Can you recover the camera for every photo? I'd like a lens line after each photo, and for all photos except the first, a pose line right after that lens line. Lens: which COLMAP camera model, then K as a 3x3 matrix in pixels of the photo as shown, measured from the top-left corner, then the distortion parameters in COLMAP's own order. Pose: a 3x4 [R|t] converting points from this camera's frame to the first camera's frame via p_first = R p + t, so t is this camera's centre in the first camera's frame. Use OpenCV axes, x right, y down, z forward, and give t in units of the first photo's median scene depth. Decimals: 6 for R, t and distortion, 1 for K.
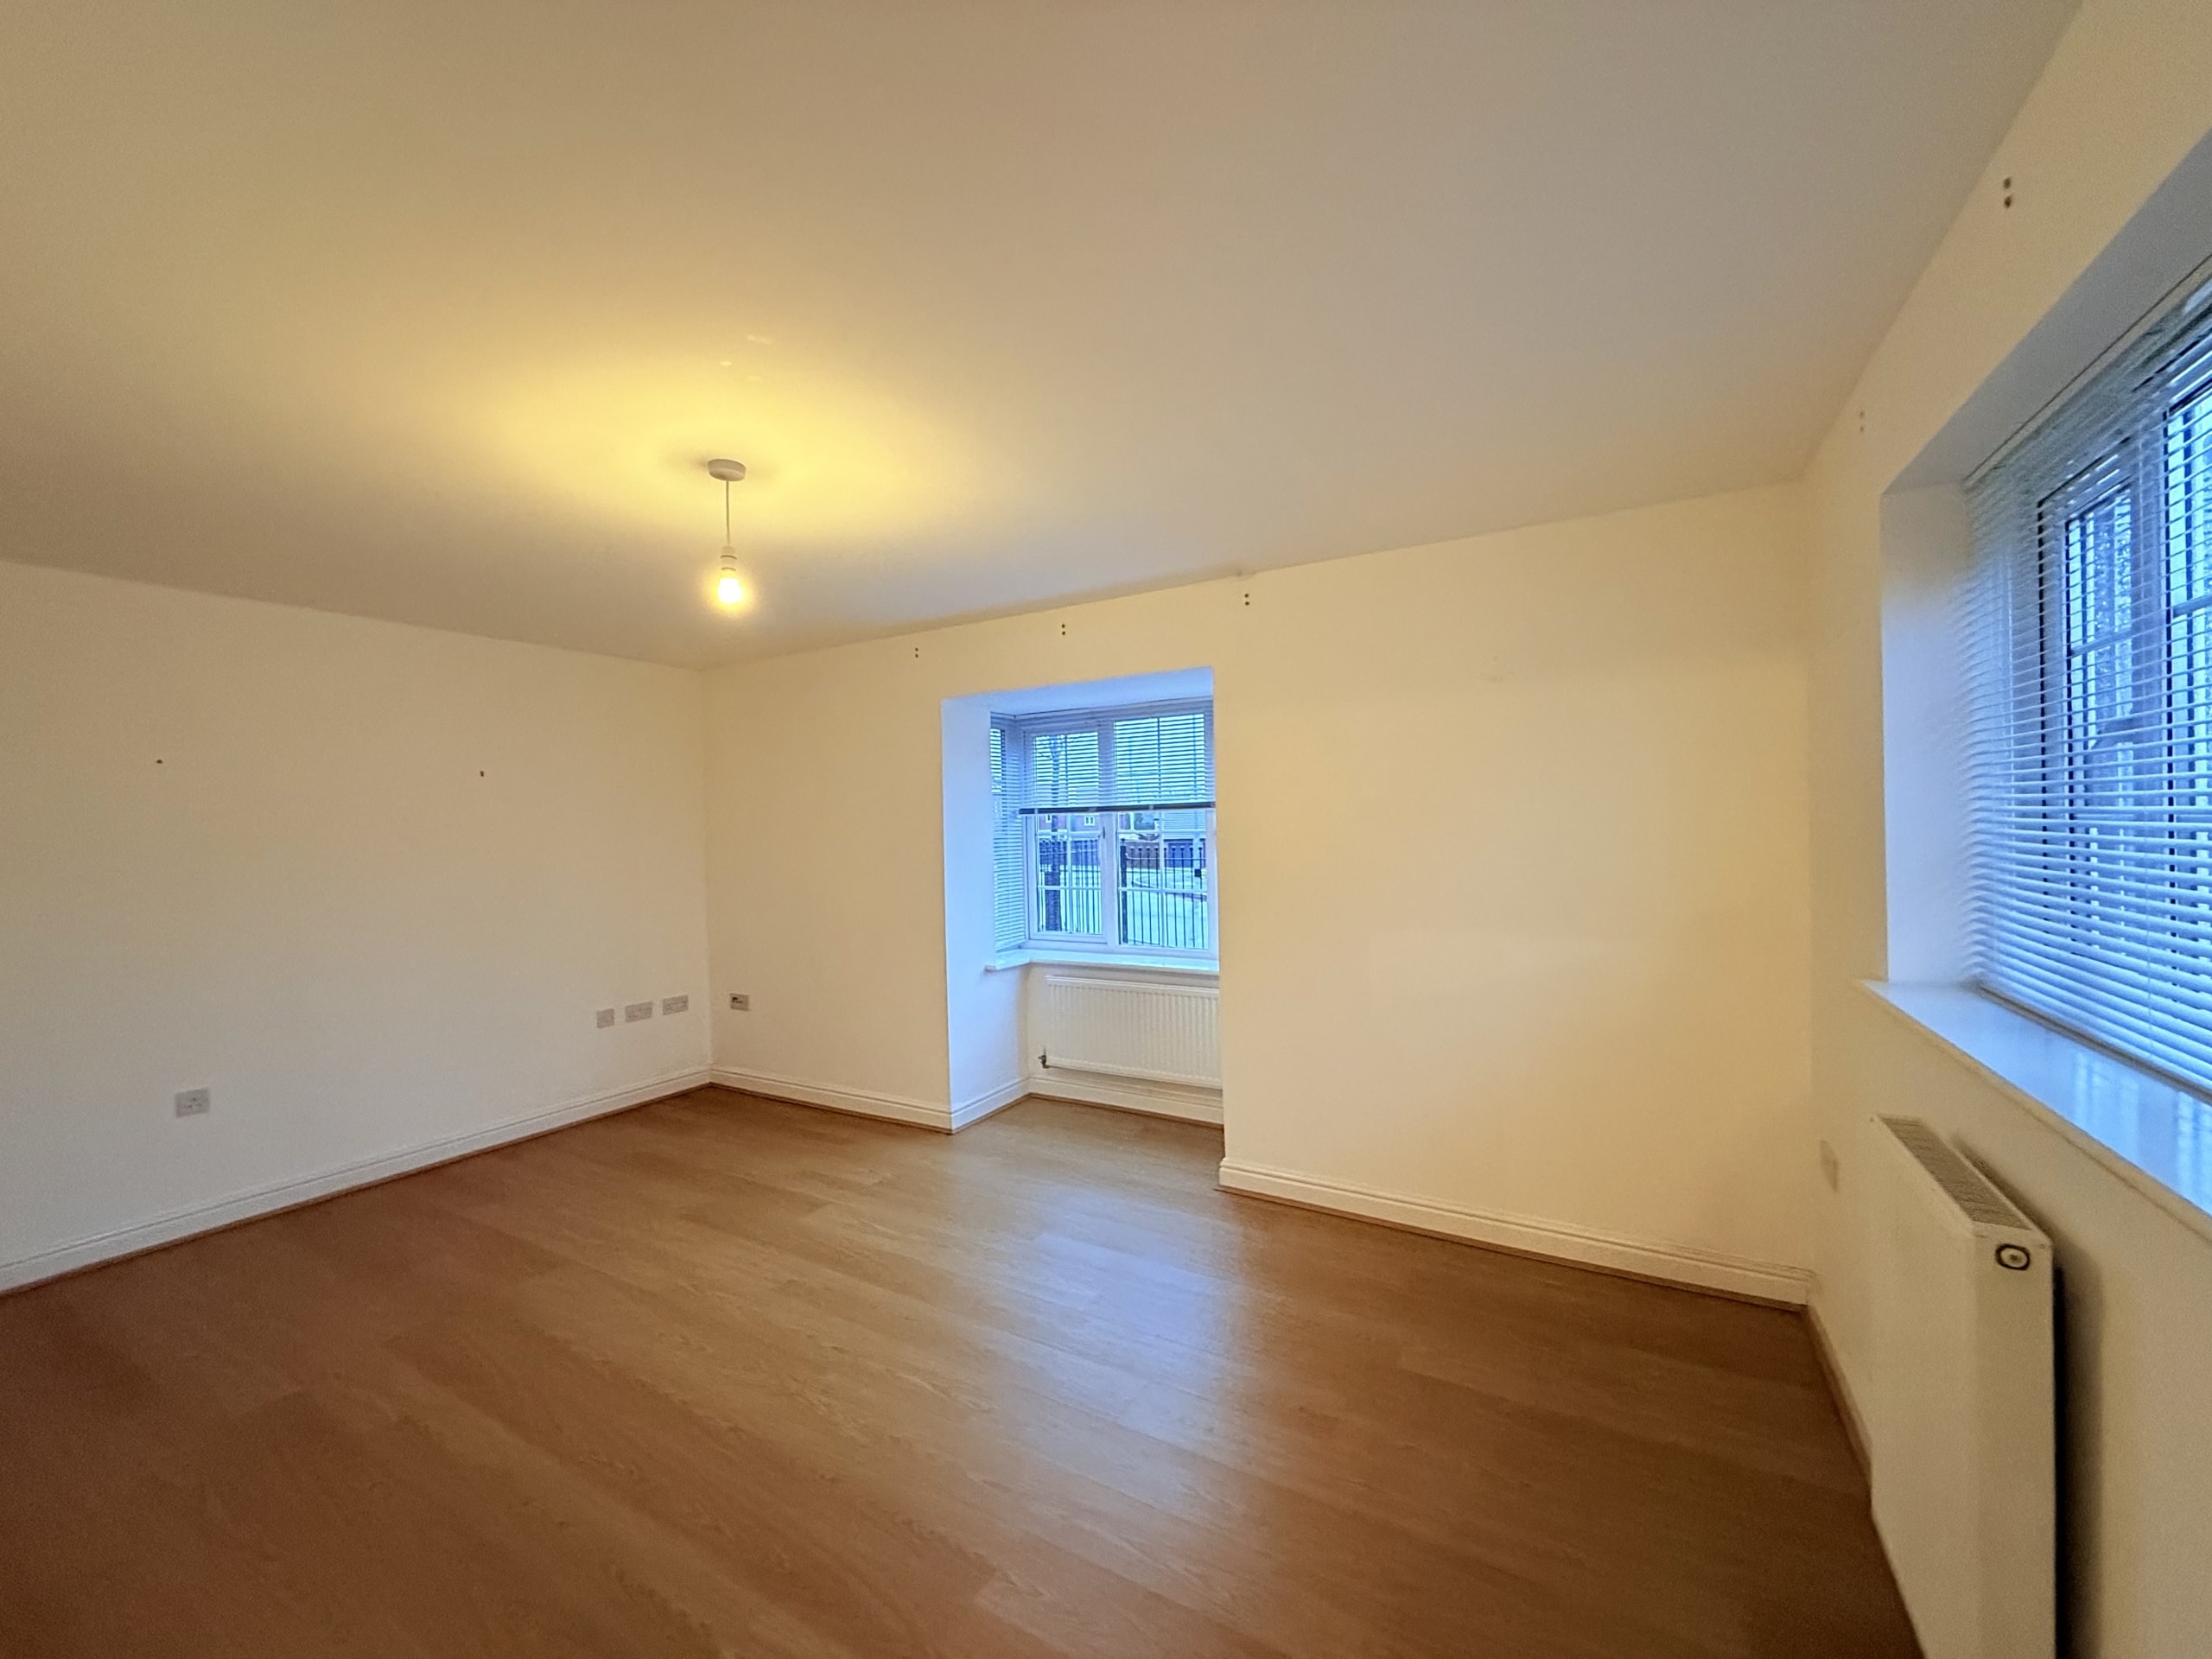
lens RADIAL K [[874.6, 0, 1093.7], [0, 874.6, 810.1], [0, 0, 1]] dist [0.003530, 0.000444]
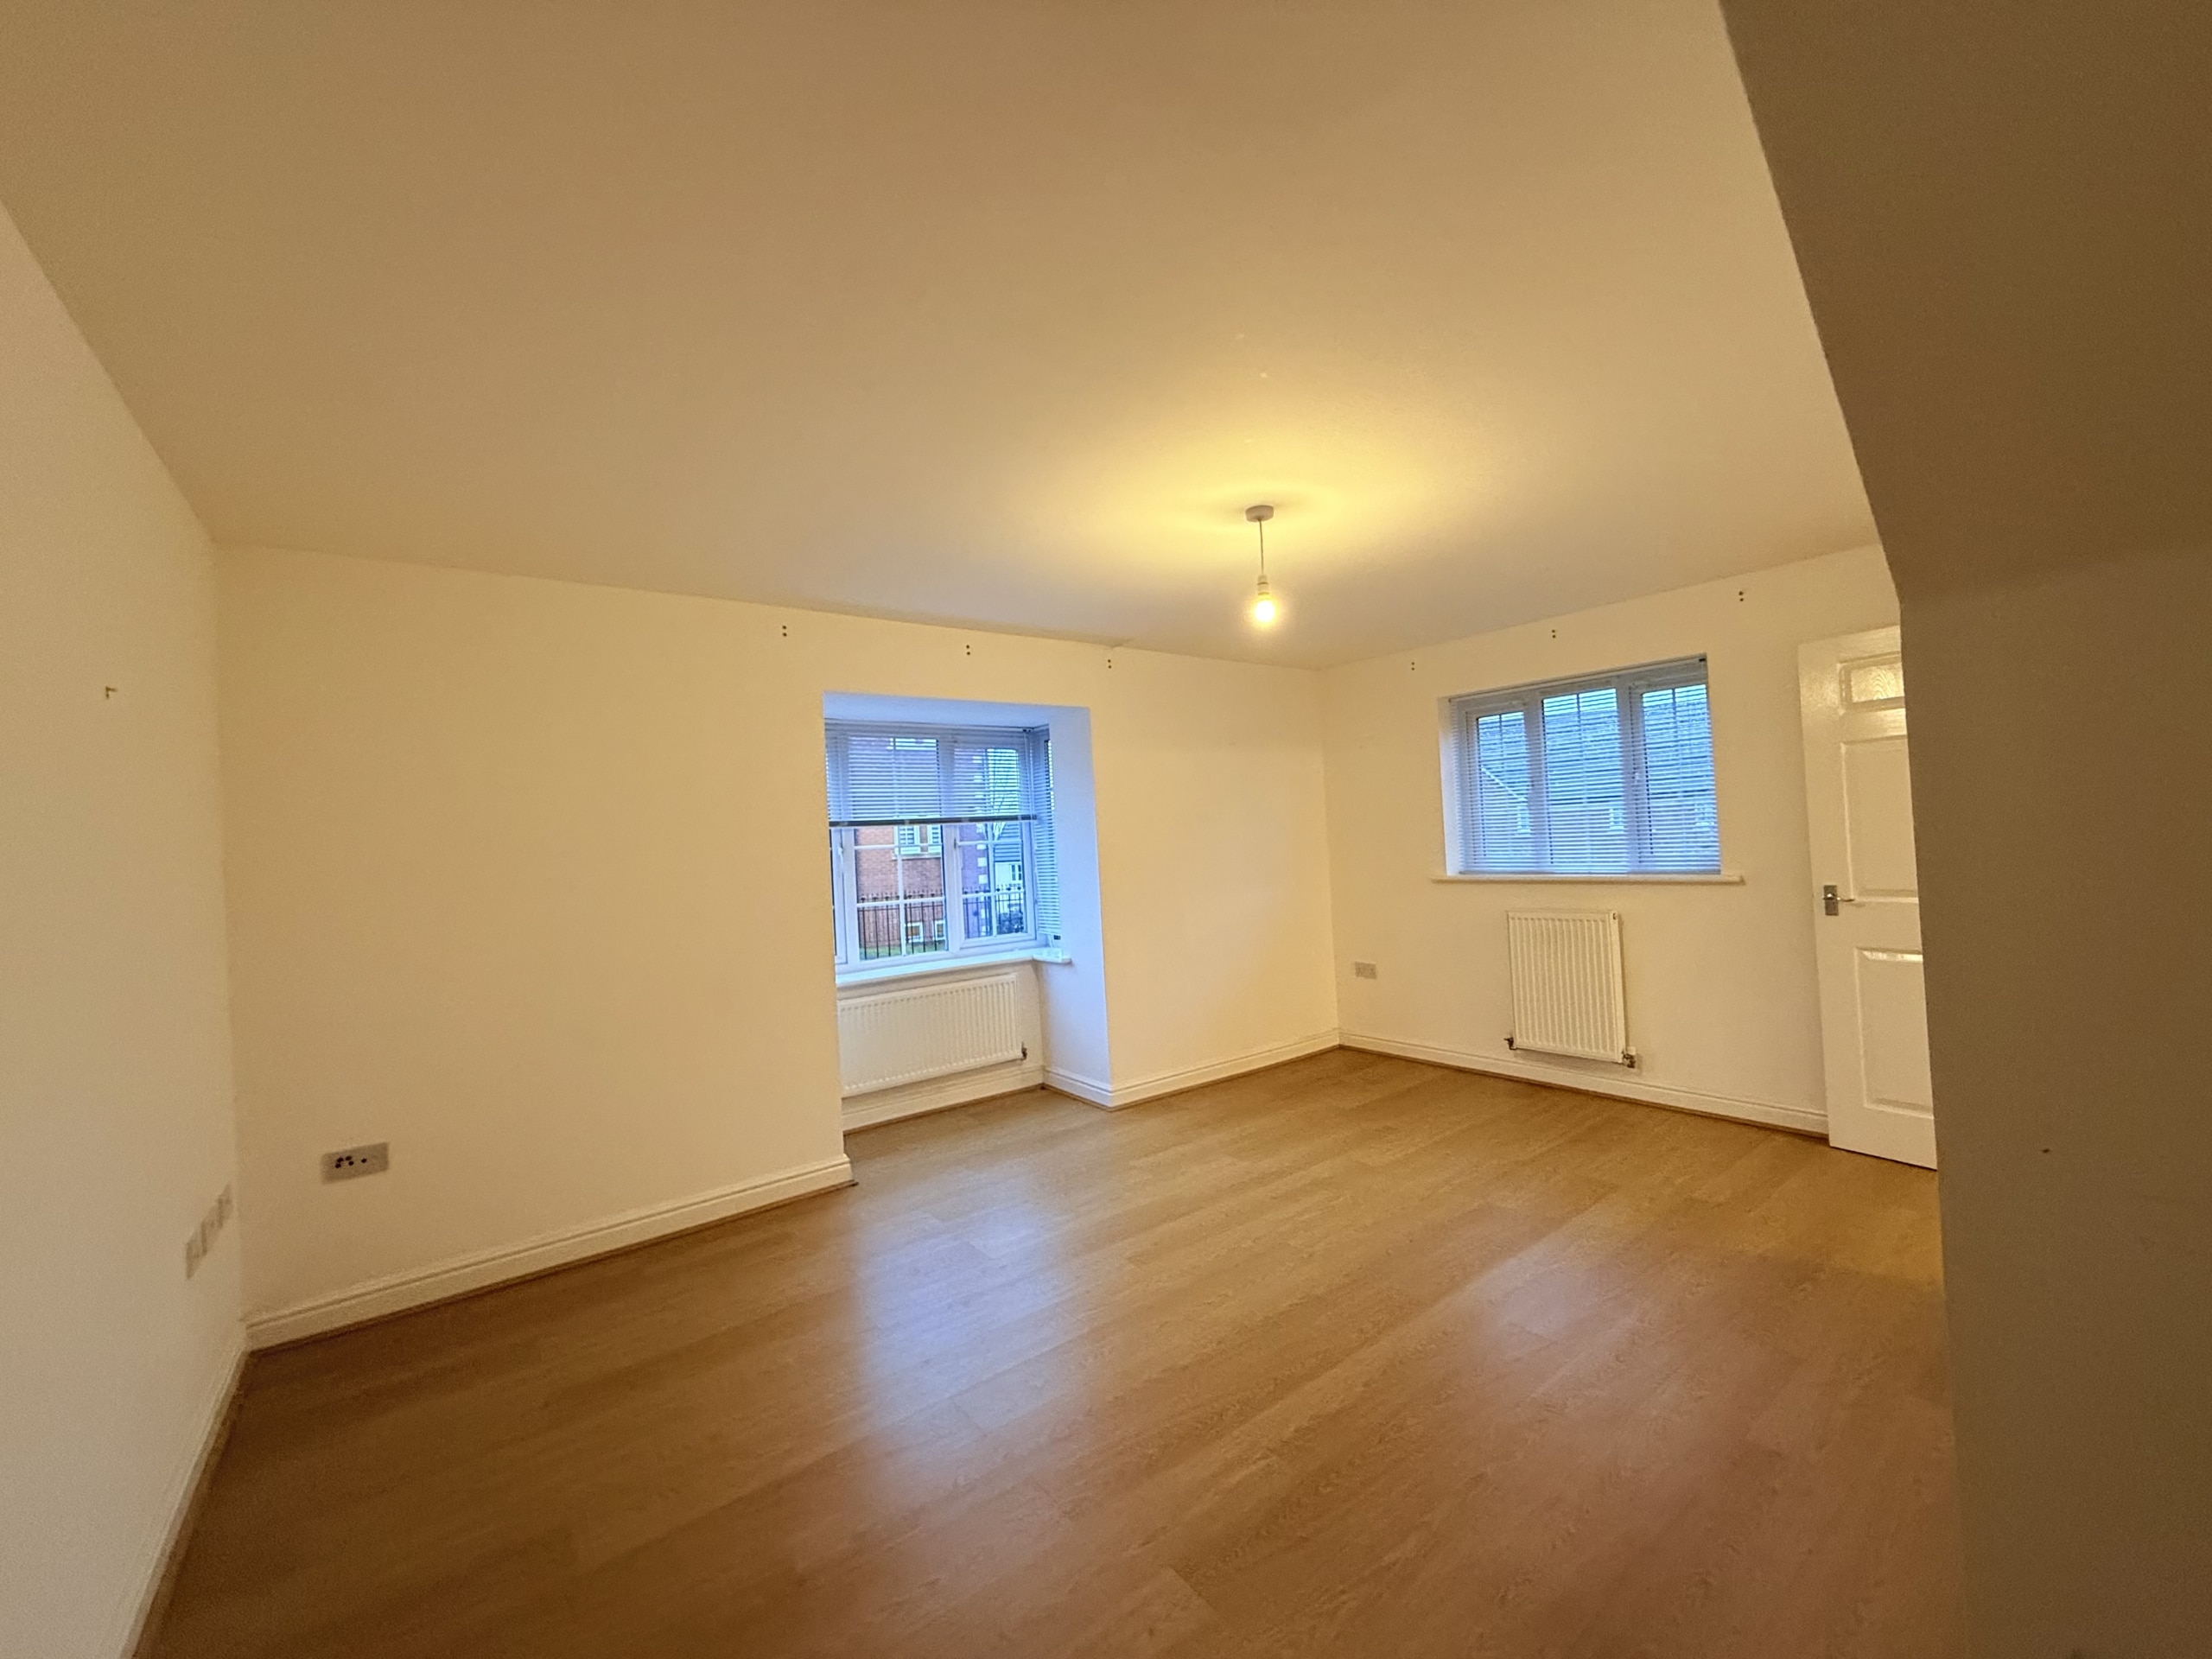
lens RADIAL K [[874.6, 0, 1095.5], [0, 874.6, 835.2], [0, 0, 1]] dist [0.003530, 0.000444]
pose [[0.375393, 0.014680, 0.926749, -0.943606], [0.018927, 0.999545, -0.023500, 0.045756], [-0.926672, 0.026362, 0.374944, 0.455320]]
